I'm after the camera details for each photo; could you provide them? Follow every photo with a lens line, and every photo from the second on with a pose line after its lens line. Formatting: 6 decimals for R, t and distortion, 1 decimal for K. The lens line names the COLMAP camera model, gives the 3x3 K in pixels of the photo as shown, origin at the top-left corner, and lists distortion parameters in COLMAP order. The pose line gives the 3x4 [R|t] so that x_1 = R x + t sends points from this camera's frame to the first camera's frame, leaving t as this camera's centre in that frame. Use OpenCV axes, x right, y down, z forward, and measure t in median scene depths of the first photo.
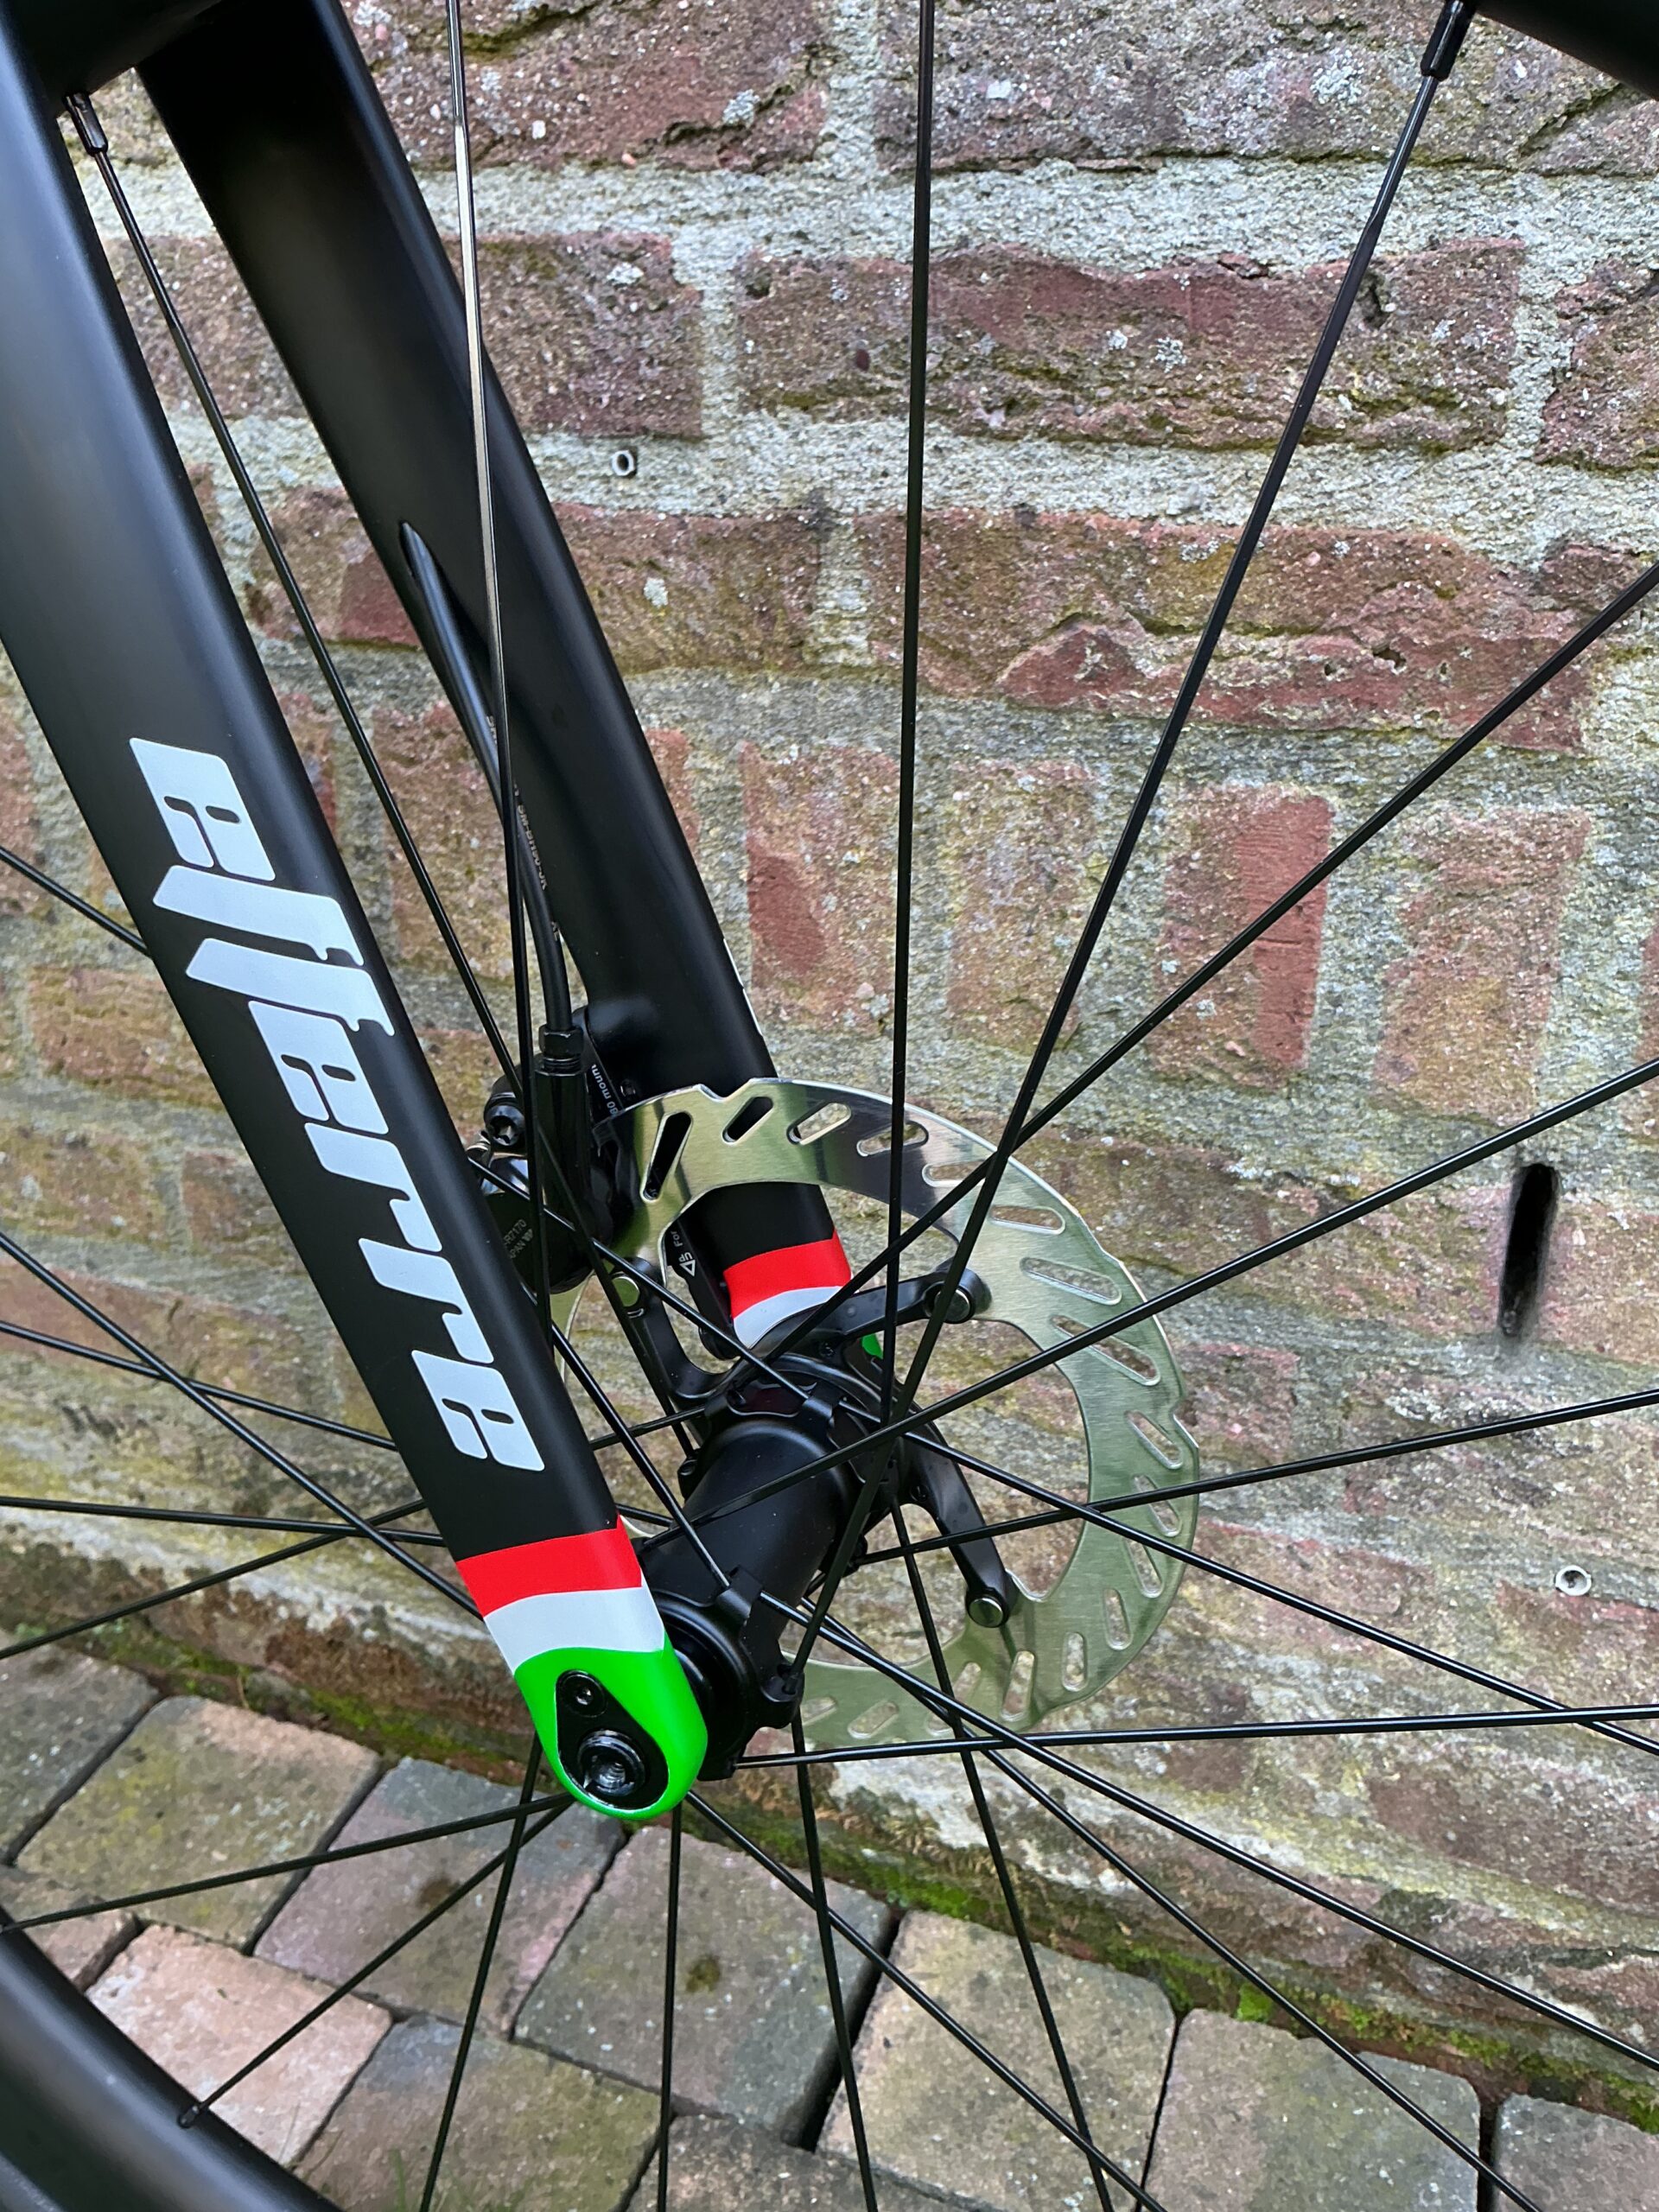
lens RADIAL K [[1858.0, 0, 830.5], [0, 1858.0, 1100.6], [0, 0, 1]] dist [0.121950, -0.267265]
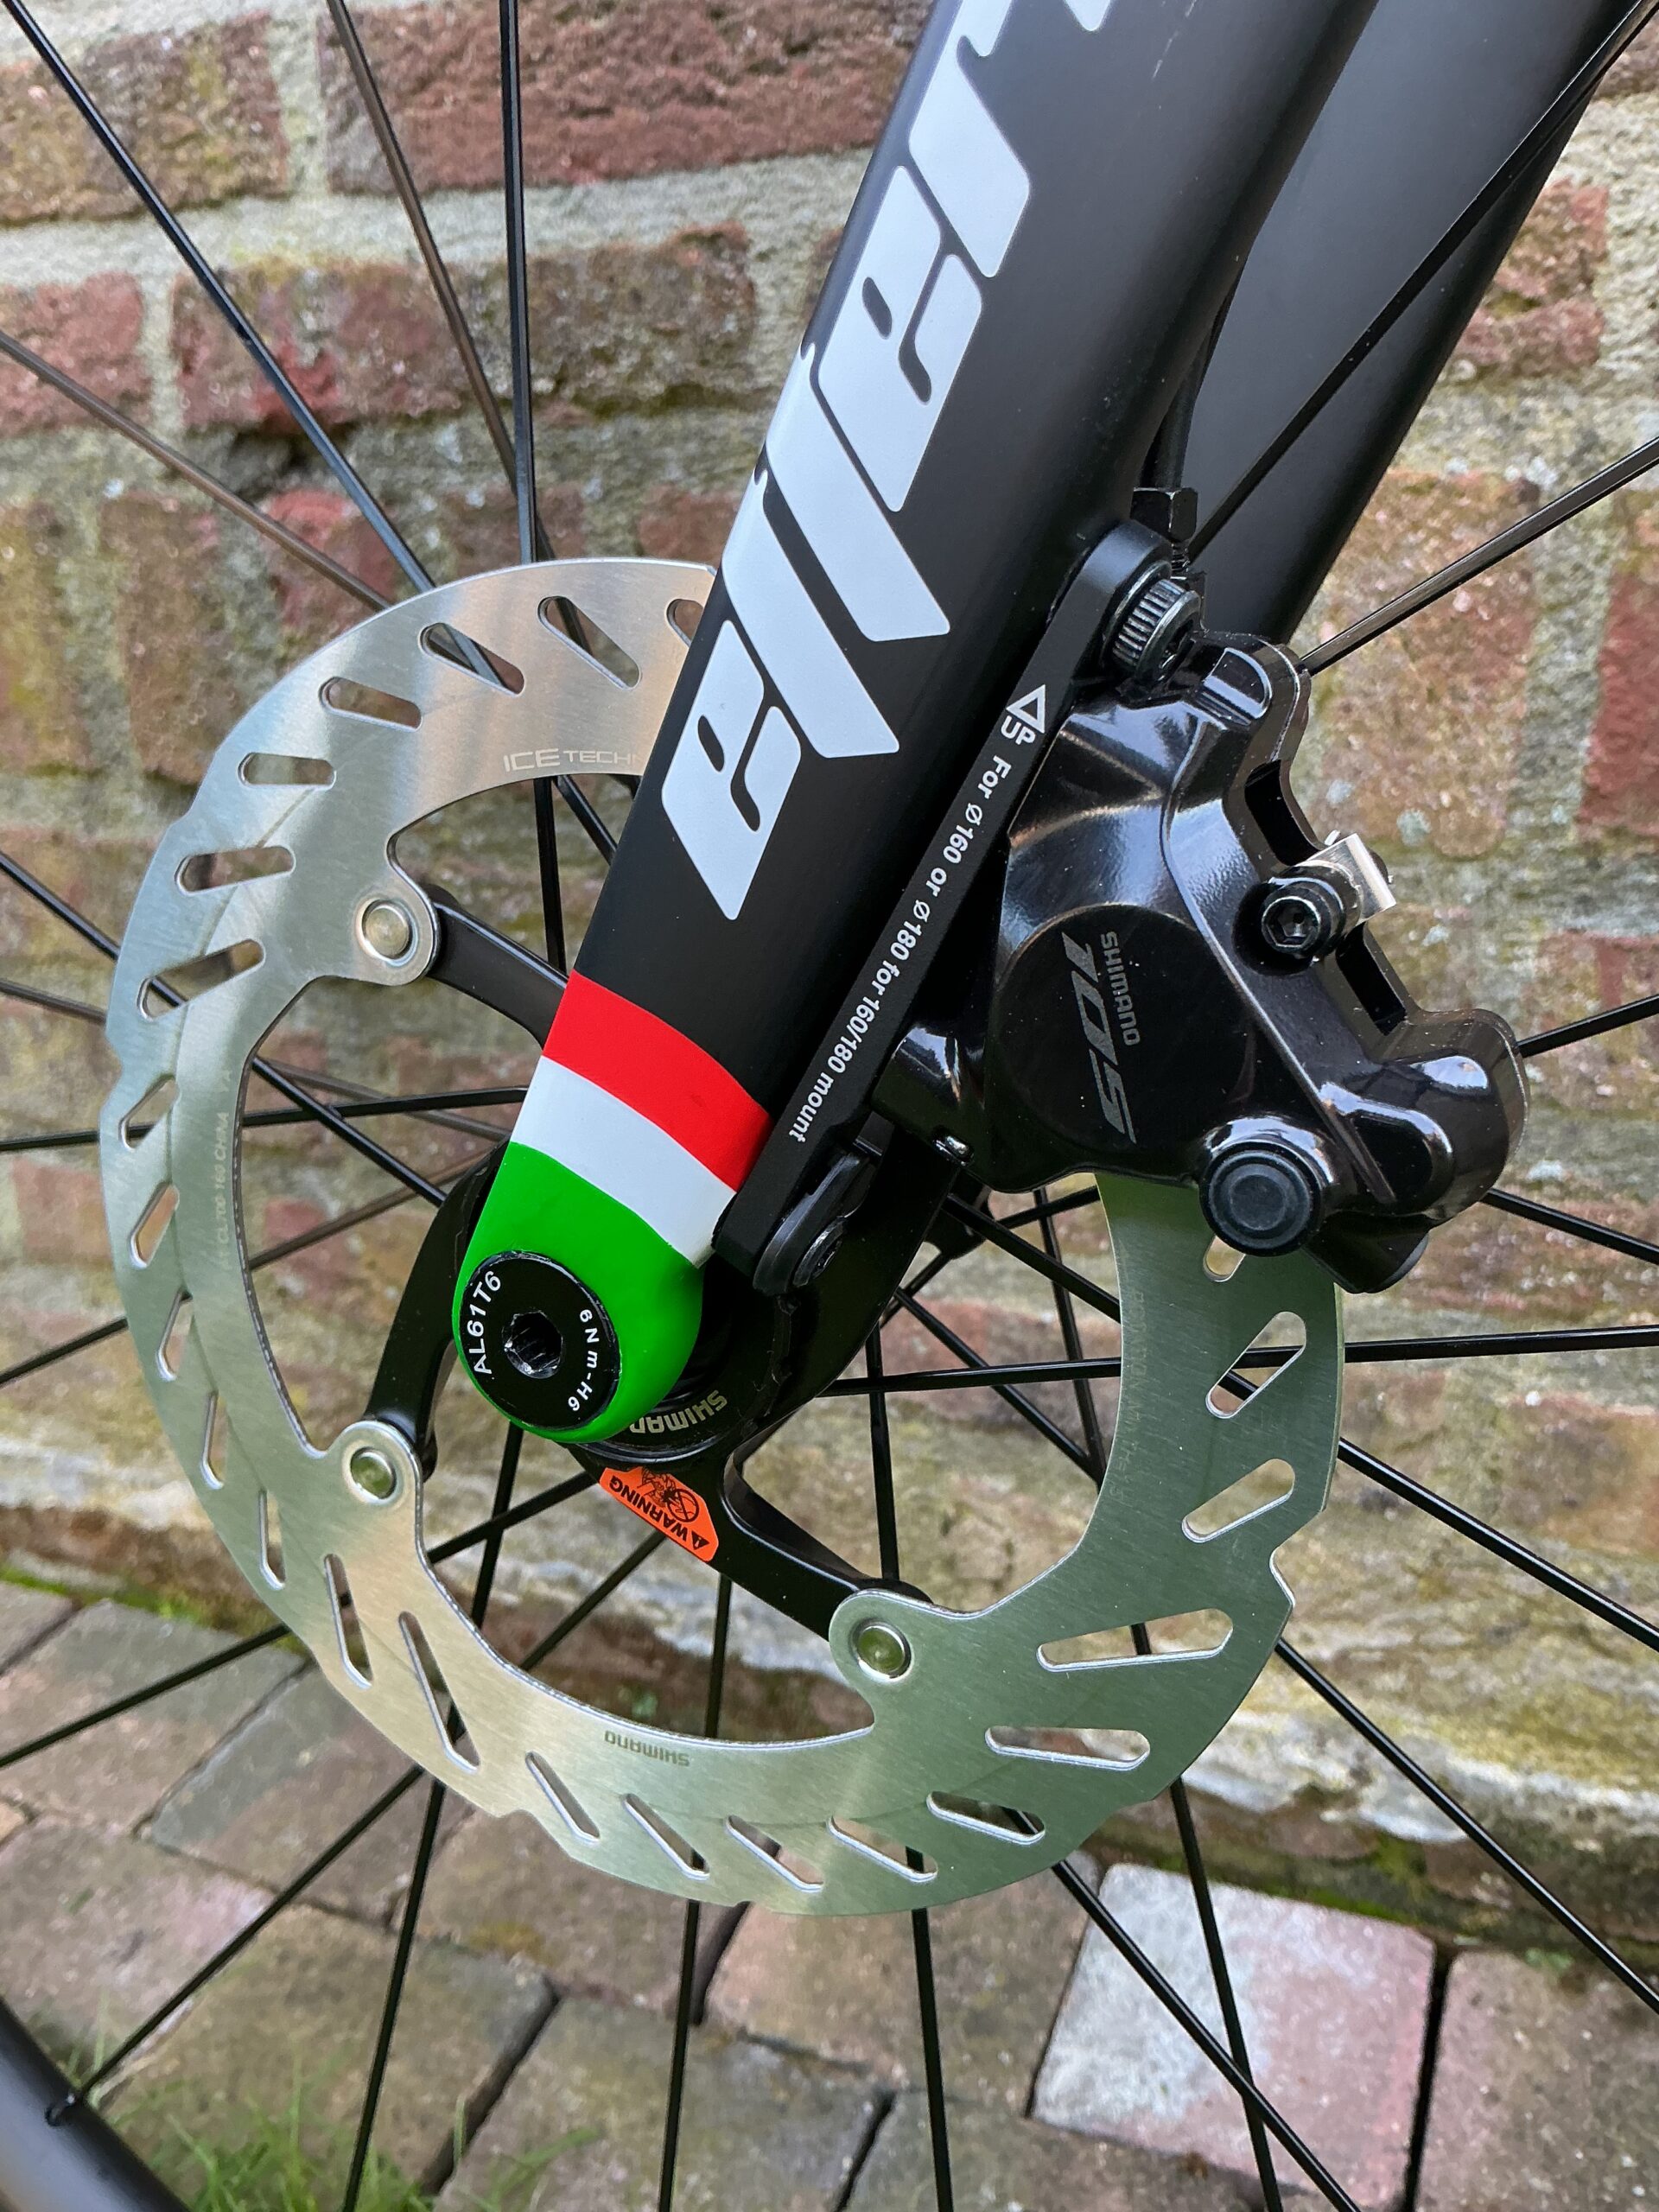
lens RADIAL K [[1890.2, 0, 828.5], [0, 1890.2, 1108.5], [0, 0, 1]] dist [0.102469, -0.227270]
pose [[0.999111, -0.018071, -0.038094, -1.037806], [0.015058, 0.996843, -0.077955, 0.029597], [0.039382, 0.077312, 0.996229, 0.415525]]
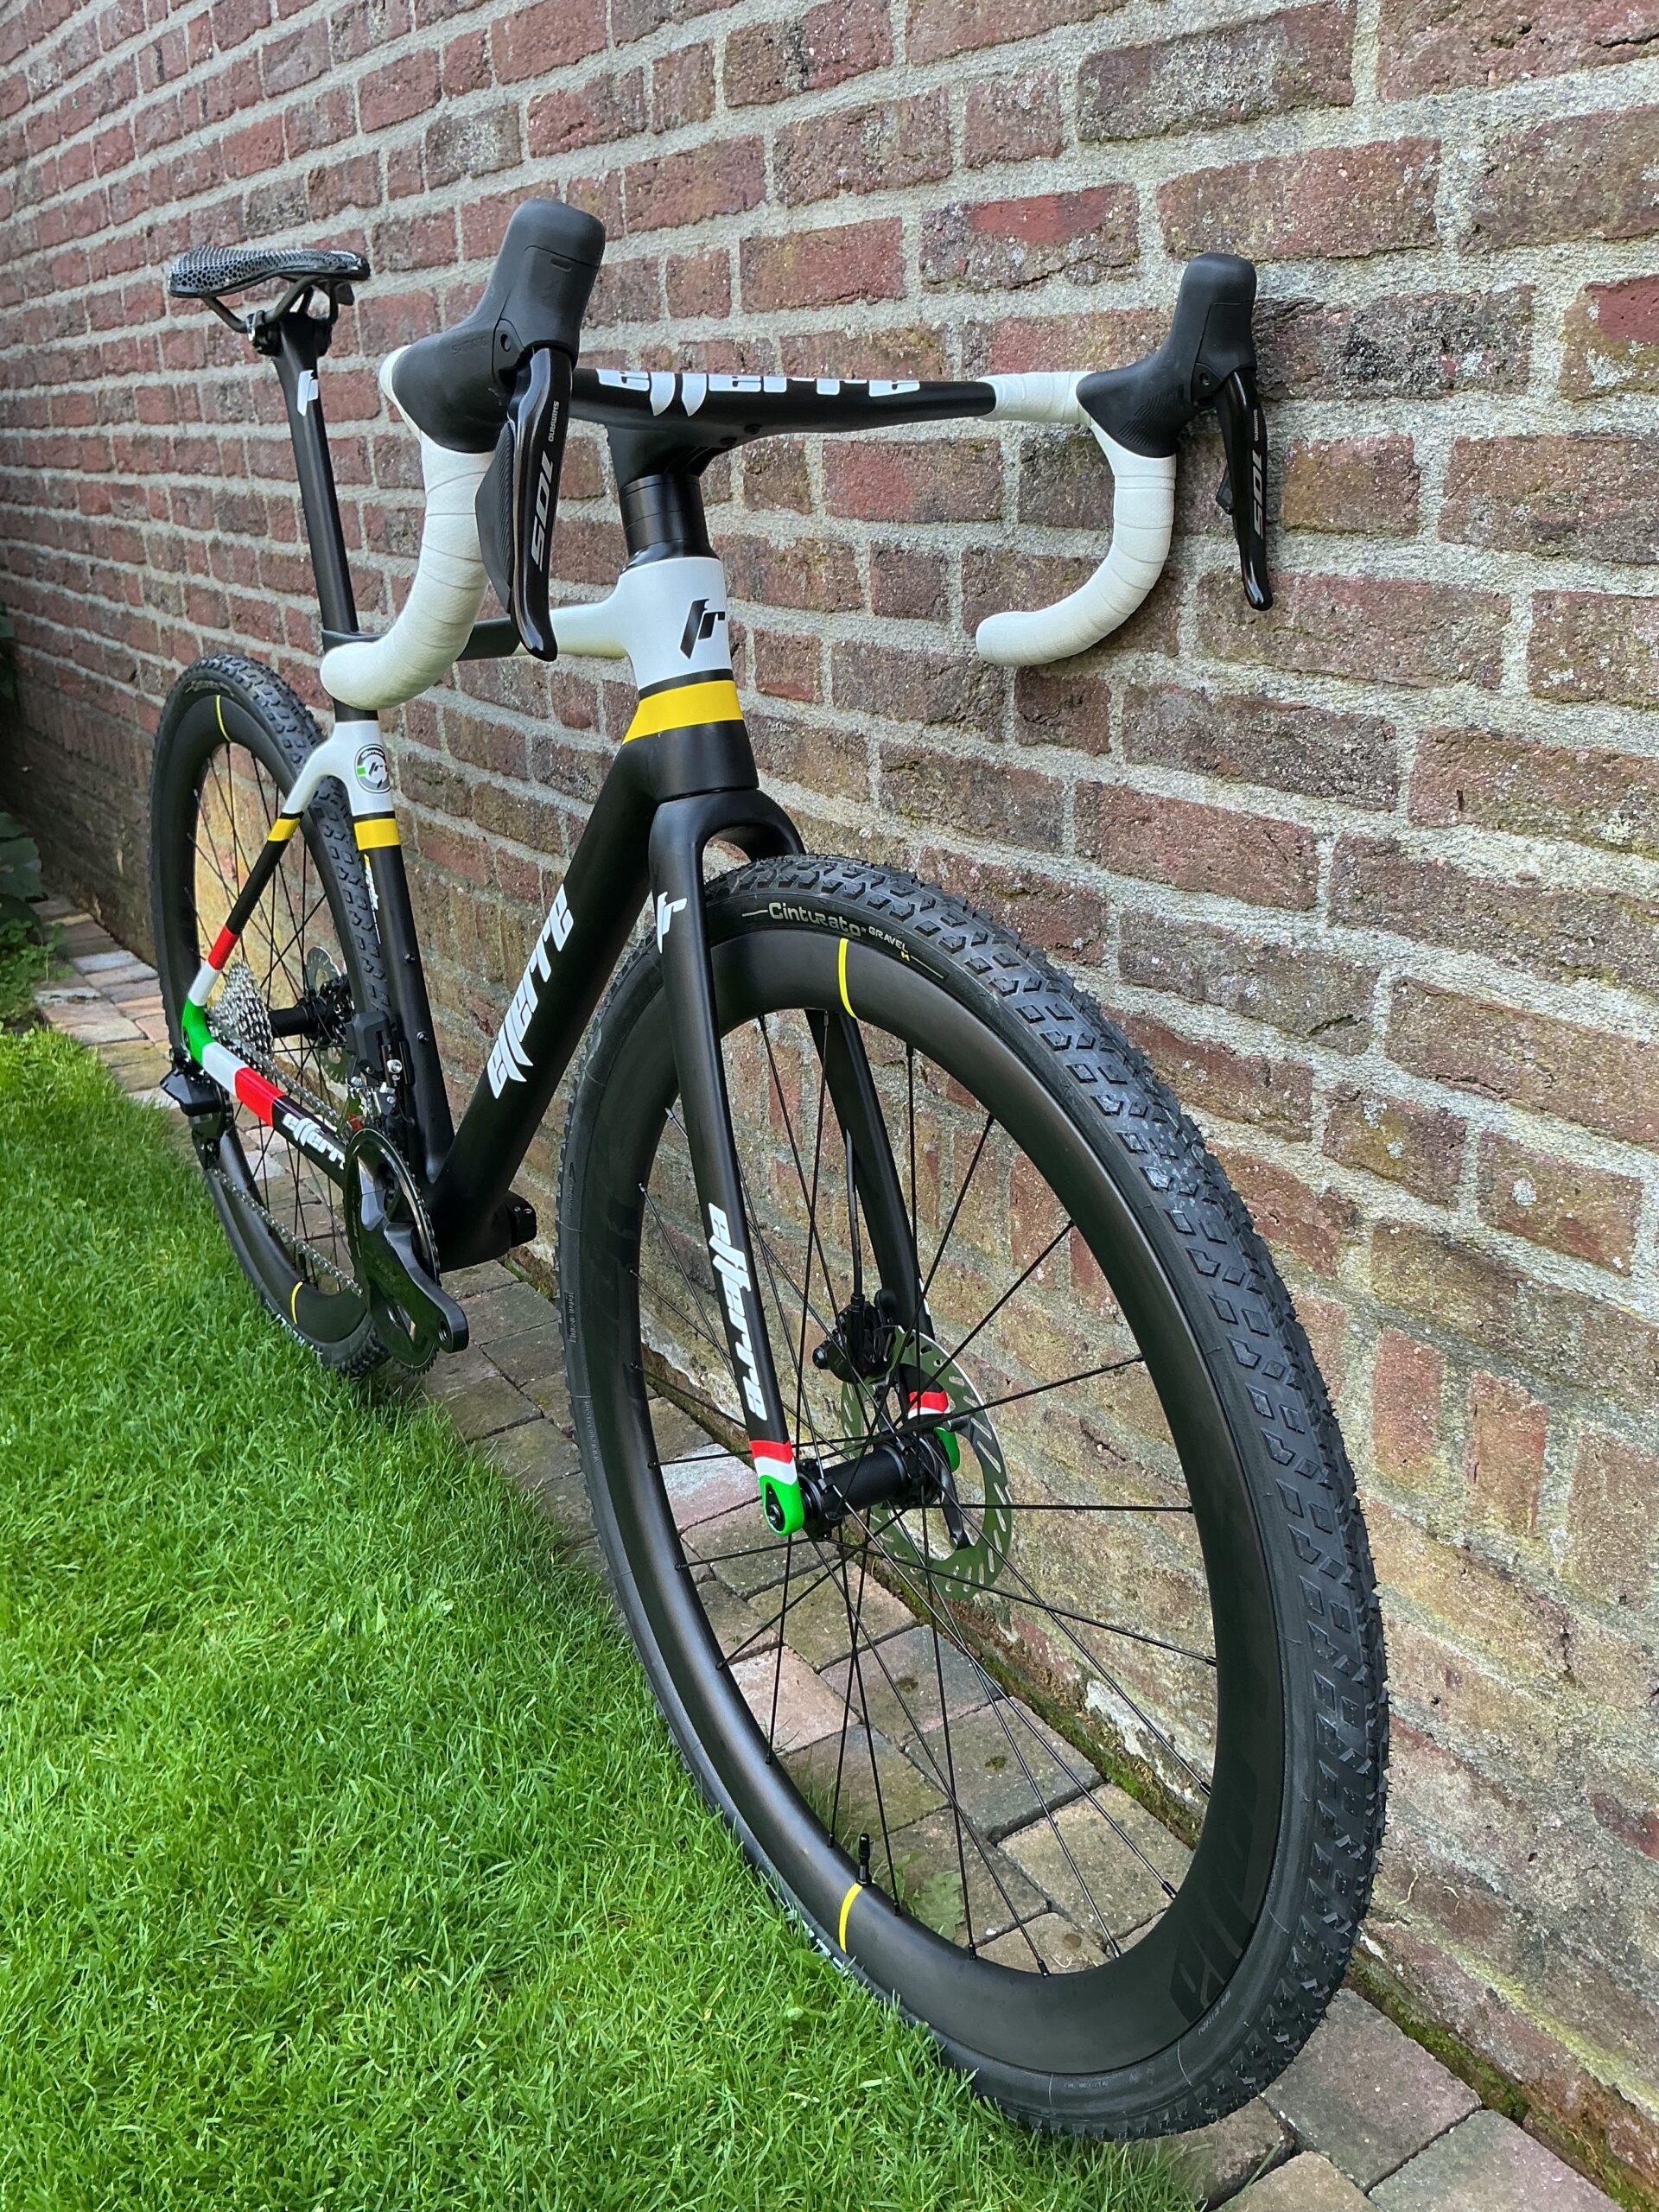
lens RADIAL K [[1858.0, 0, 818.0], [0, 1858.0, 1107.2], [0, 0, 1]] dist [0.121950, -0.267265]
pose [[0.804883, 0.183176, -0.564456, 0.983950], [-0.221026, 0.975267, 0.001319, -0.220550], [0.550736, 0.123698, 0.825462, -1.056967]]
